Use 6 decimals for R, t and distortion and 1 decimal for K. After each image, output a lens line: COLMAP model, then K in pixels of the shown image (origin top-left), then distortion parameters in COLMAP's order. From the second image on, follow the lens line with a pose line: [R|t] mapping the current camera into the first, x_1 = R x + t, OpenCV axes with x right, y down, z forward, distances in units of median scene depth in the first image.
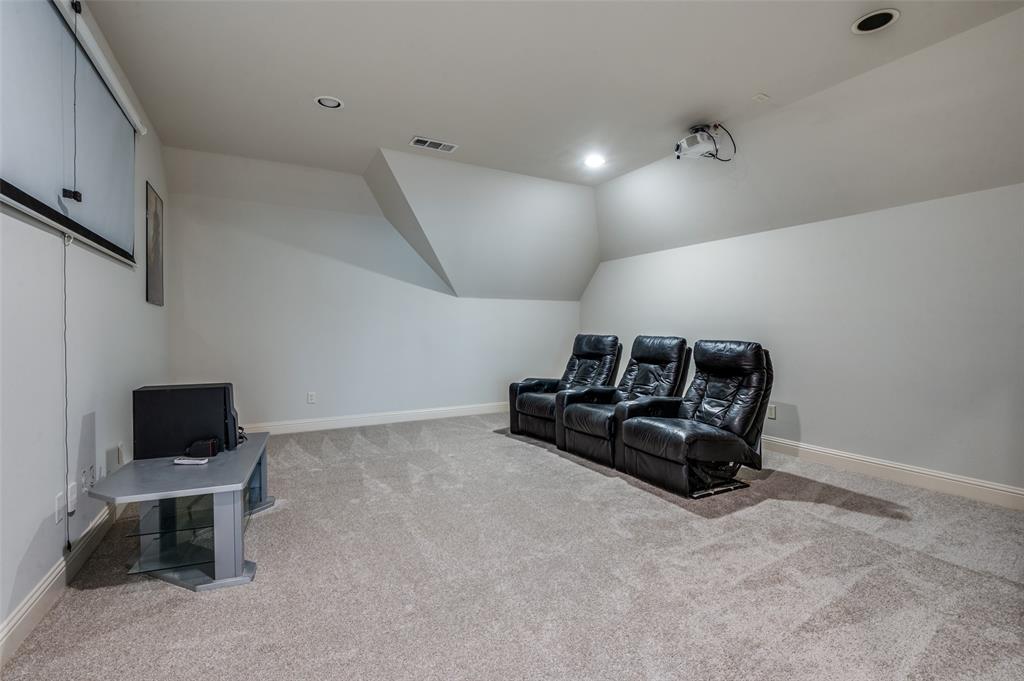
lens RADIAL K [[458.4, 0, 513.7], [0, 458.4, 331.9], [0, 0, 1]] dist [-0.013281, -0.000232]
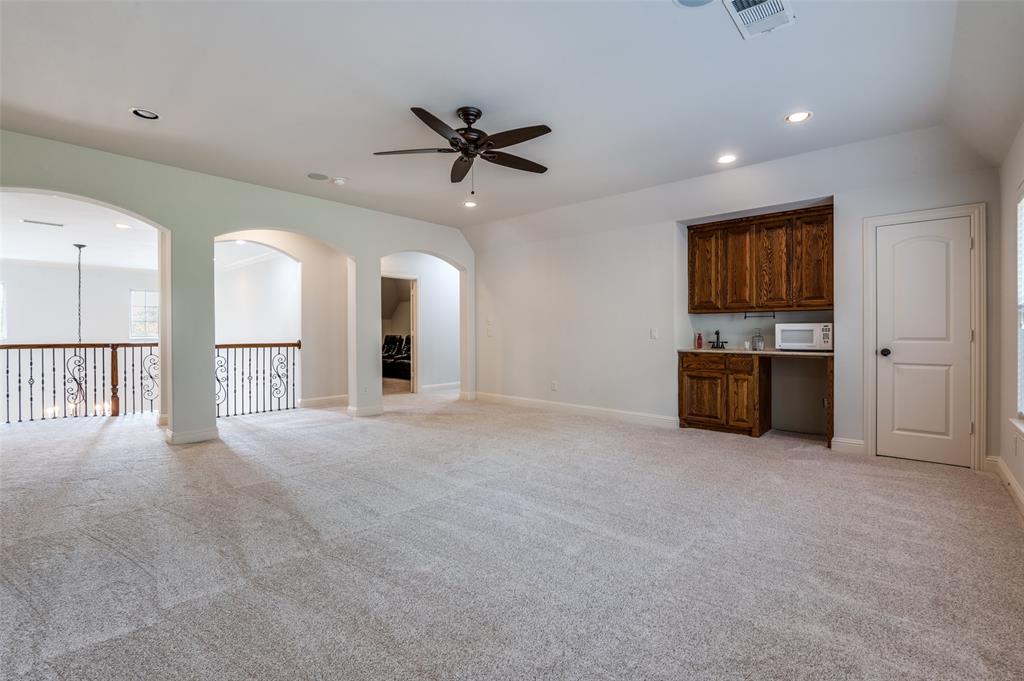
lens RADIAL K [[458.4, 0, 513.7], [0, 458.4, 331.9], [0, 0, 1]] dist [-0.013281, -0.000232]
pose [[0.922417, -0.006426, 0.386141, -0.197151], [0.006388, 0.999979, 0.001381, -0.010345], [-0.386142, 0.001192, 0.922439, -1.689907]]
